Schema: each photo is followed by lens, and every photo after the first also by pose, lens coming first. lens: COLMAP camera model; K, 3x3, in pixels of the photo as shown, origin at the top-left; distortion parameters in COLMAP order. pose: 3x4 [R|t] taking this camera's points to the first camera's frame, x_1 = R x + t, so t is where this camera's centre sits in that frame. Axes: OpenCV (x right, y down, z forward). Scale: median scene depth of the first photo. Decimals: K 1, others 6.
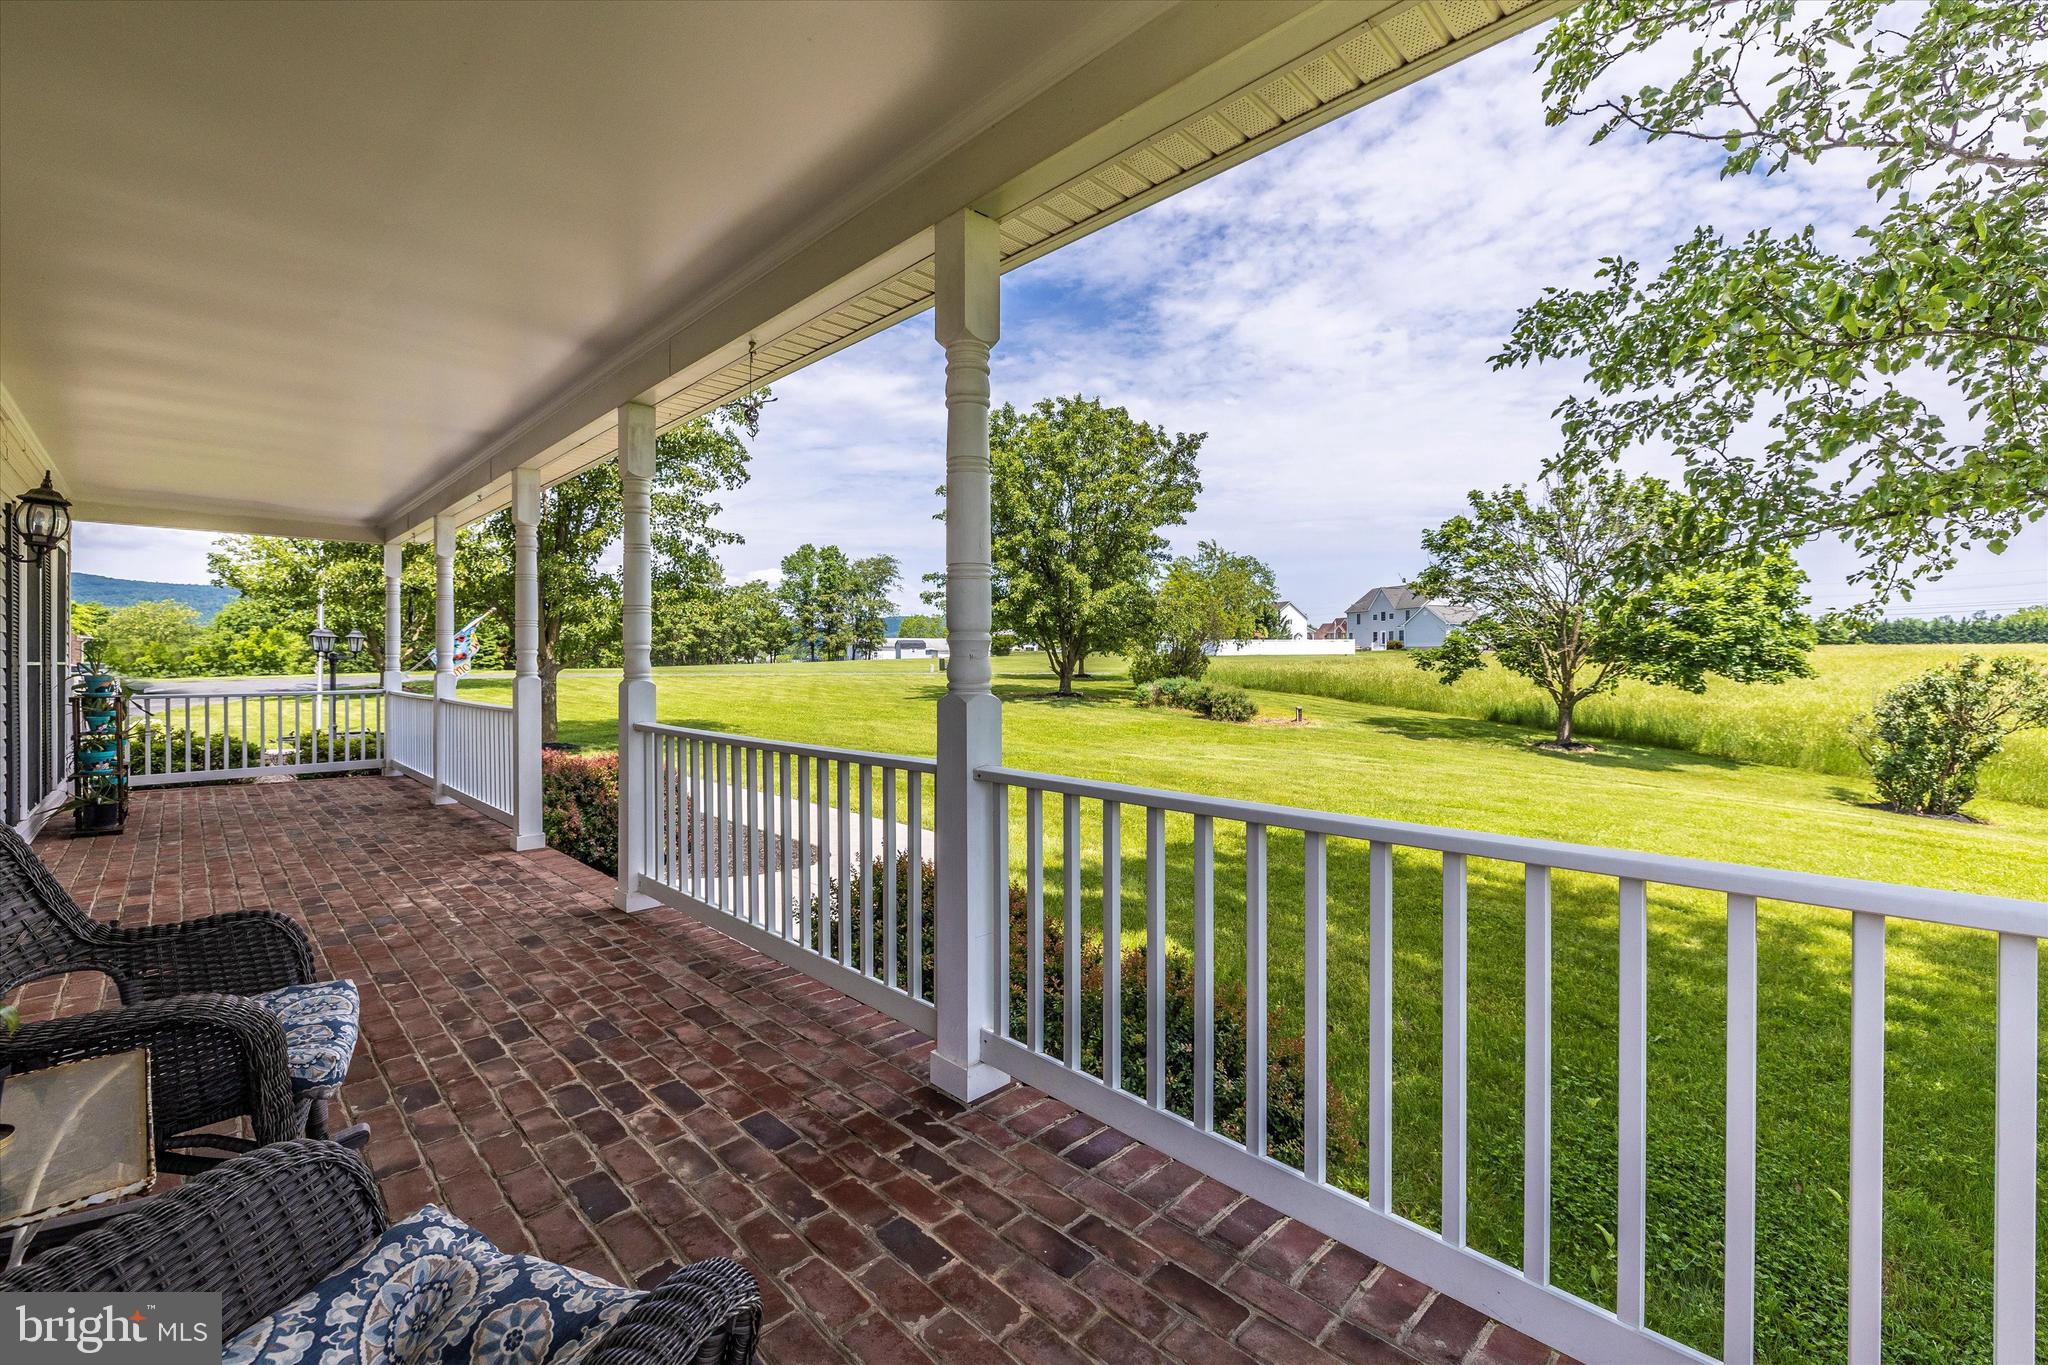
lens RADIAL K [[851.5, 0, 1041.1], [0, 851.5, 667.2], [0, 0, 1]] dist [-0.001491, 0.000410]
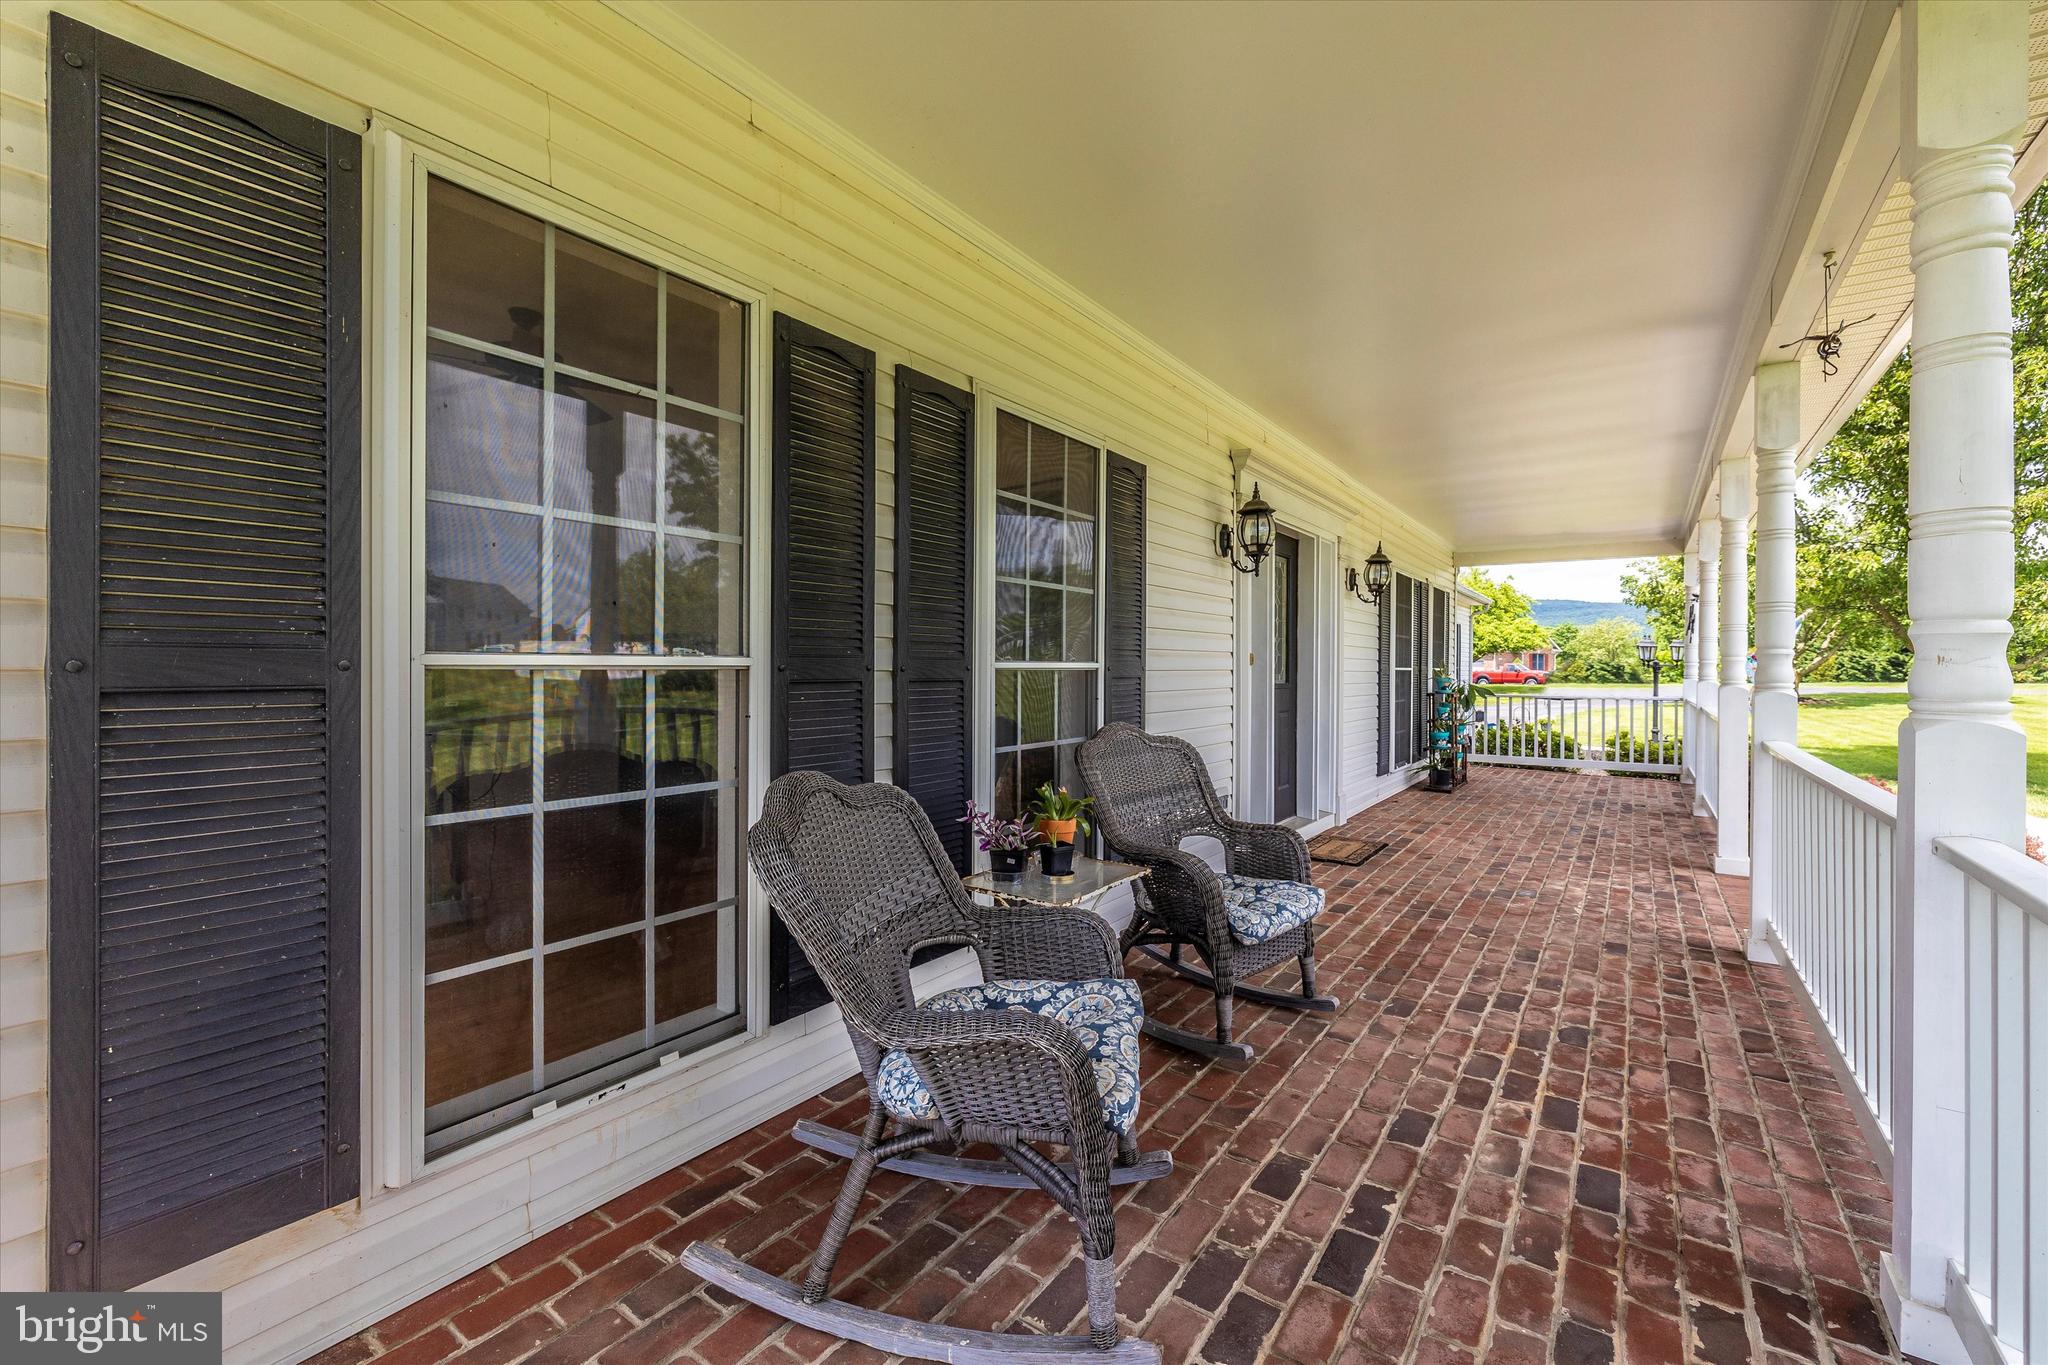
lens RADIAL K [[851.5, 0, 1019.7], [0, 851.5, 672.0], [0, 0, 1]] dist [-0.001491, 0.000410]
pose [[0.160778, 0.008460, -0.986954, 0.104662], [-0.013768, 0.999885, 0.006328, 0.000389], [0.986895, 0.012571, 0.160876, 0.055034]]
